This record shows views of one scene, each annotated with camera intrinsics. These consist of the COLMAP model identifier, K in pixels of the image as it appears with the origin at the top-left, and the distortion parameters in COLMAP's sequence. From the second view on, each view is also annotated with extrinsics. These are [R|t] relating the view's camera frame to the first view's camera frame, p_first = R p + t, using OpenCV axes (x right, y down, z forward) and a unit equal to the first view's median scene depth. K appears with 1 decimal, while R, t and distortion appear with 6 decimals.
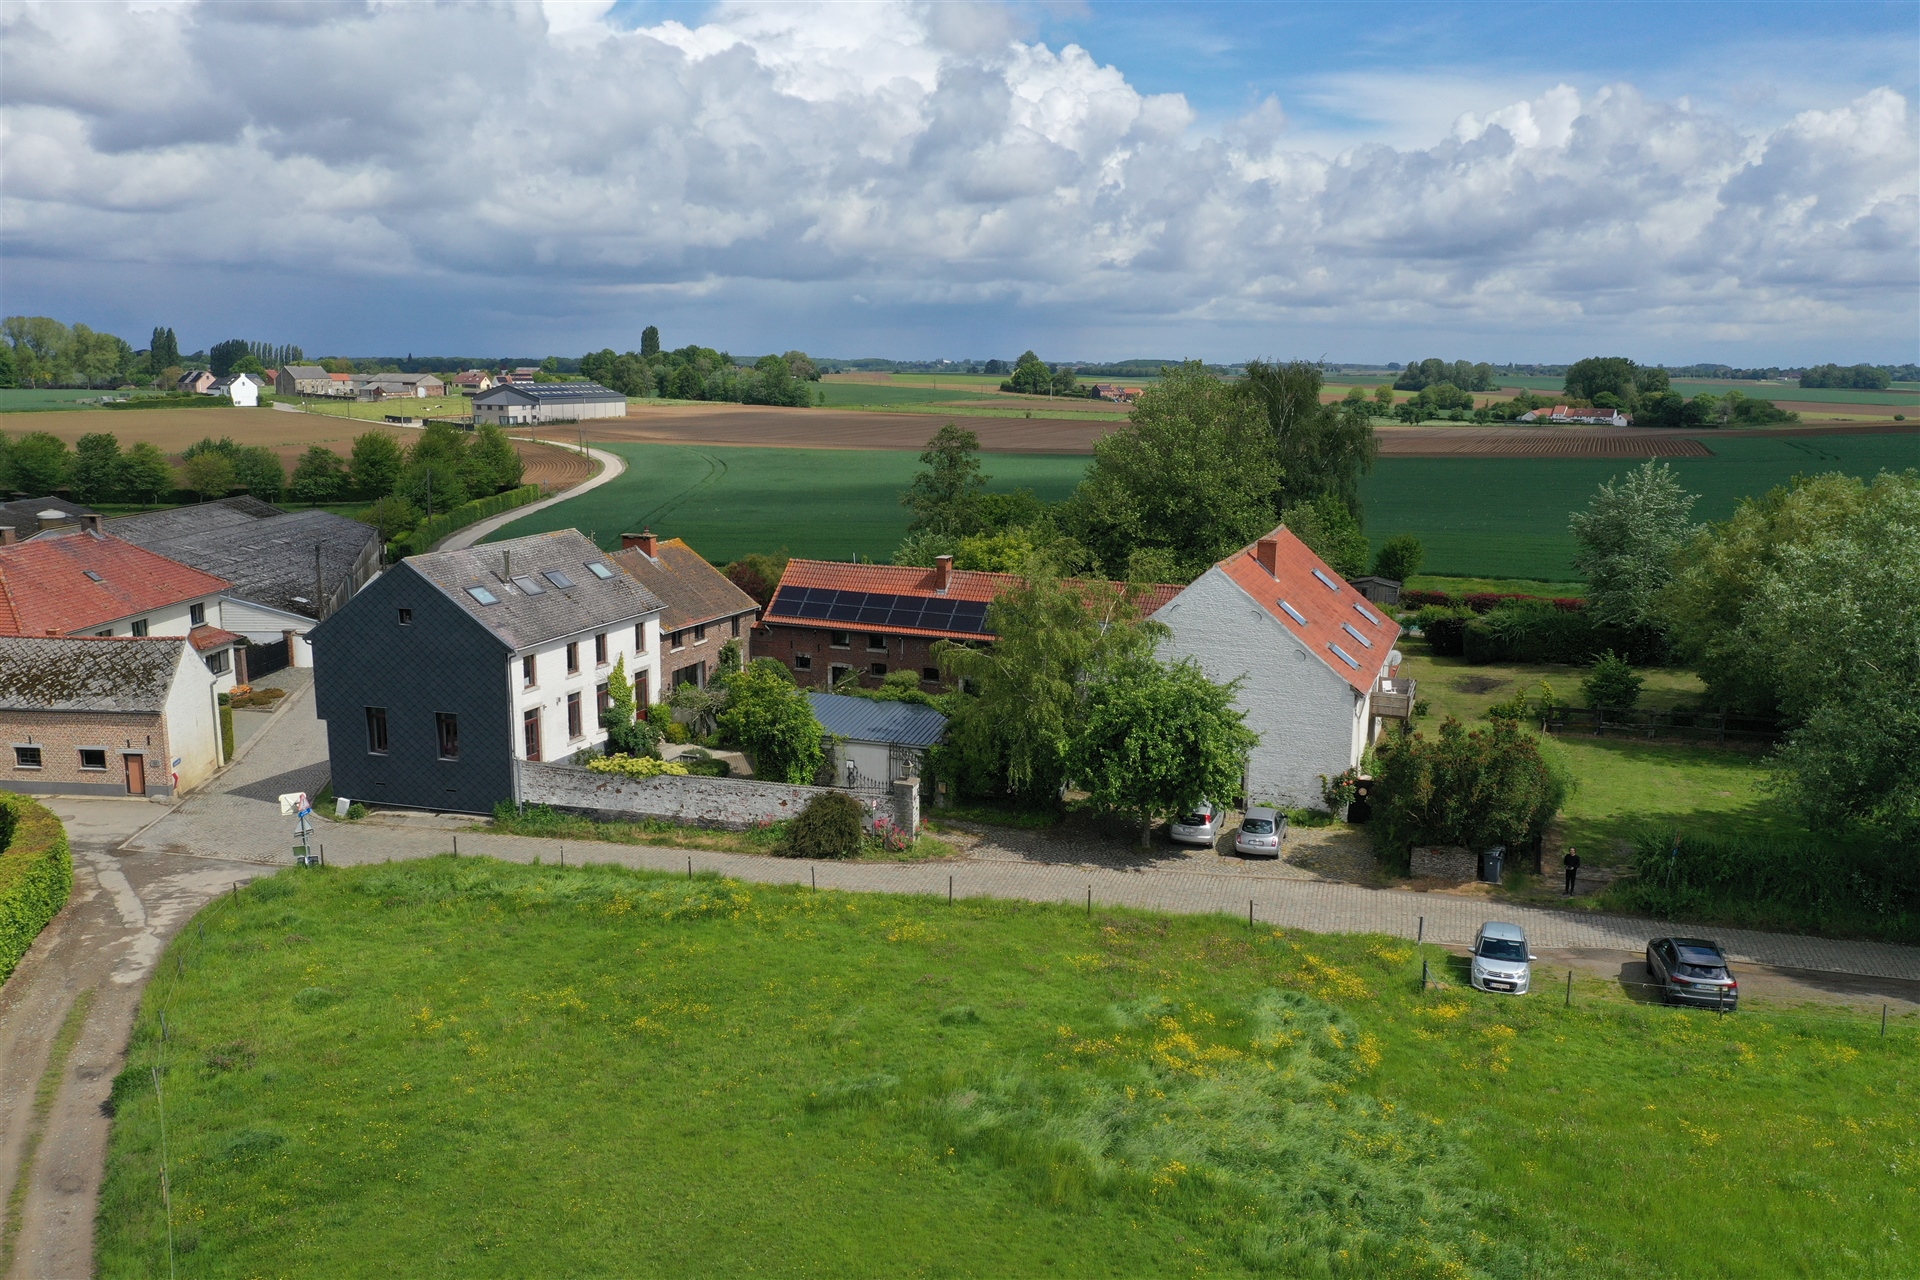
lens RADIAL K [[1525.4, 0, 960.0], [0, 1525.4, 640.0], [0, 0, 1]] dist [0.003172, -0.000615]
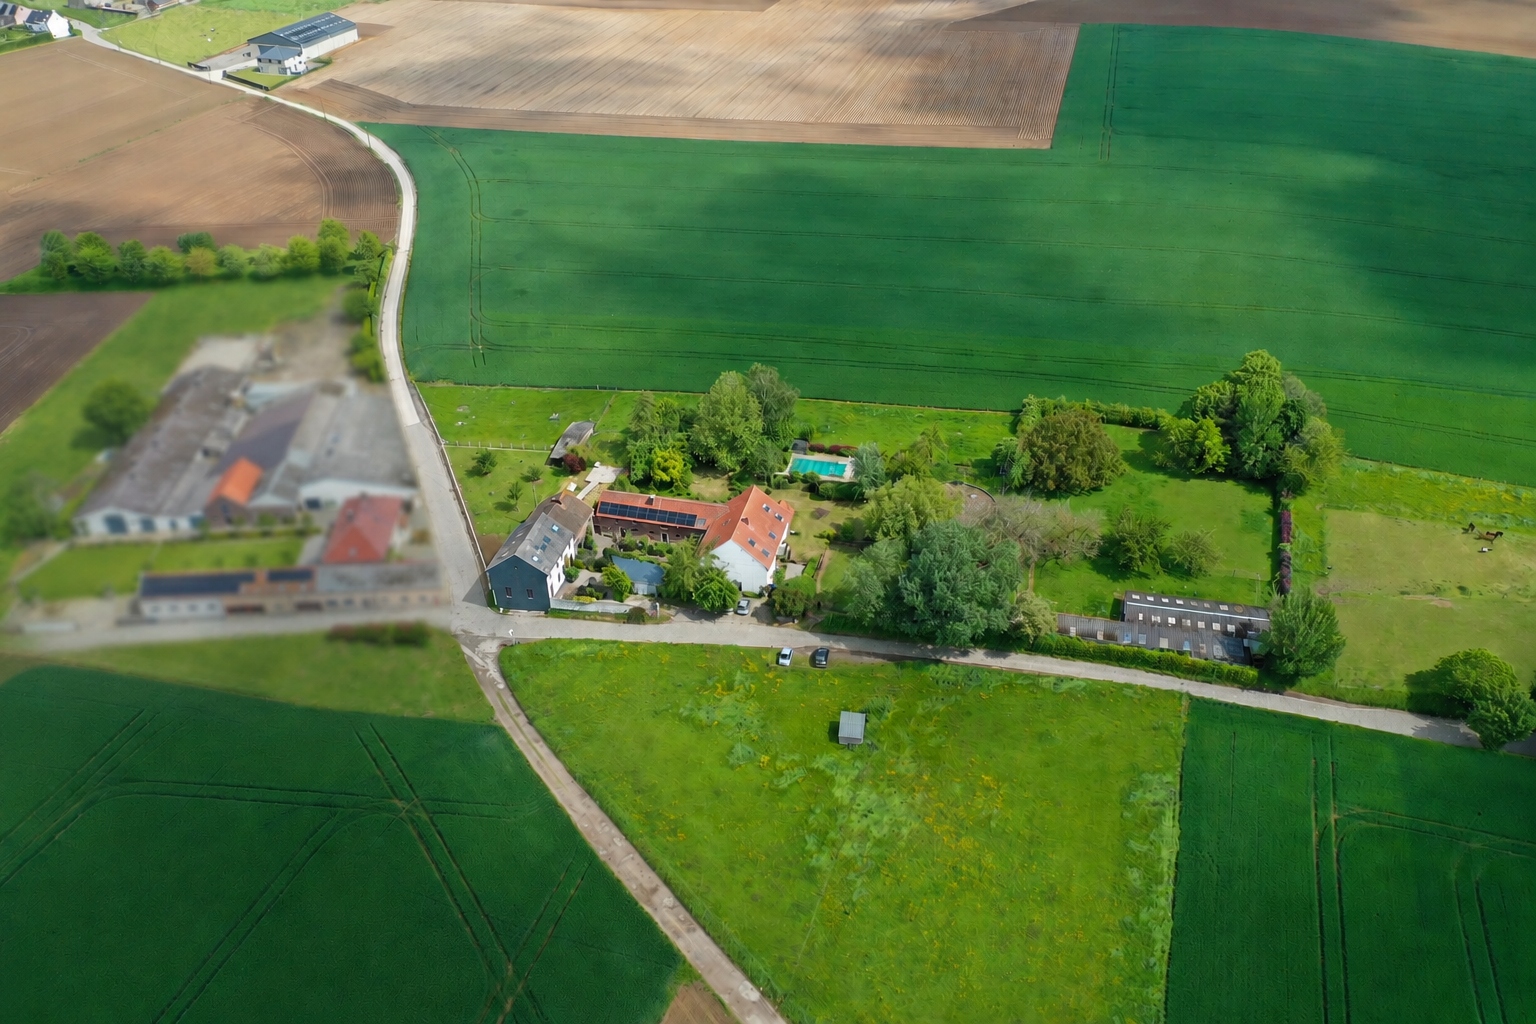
lens RADIAL K [[1220.3, 0, 768.0], [0, 1220.3, 512.0], [0, 0, 1]] dist [0.003172, -0.000615]
pose [[0.989900, -0.091295, 0.108454, -0.074745], [0.041962, 0.919445, 0.390973, -1.468217], [-0.135411, -0.382473, 0.913990, -2.015943]]
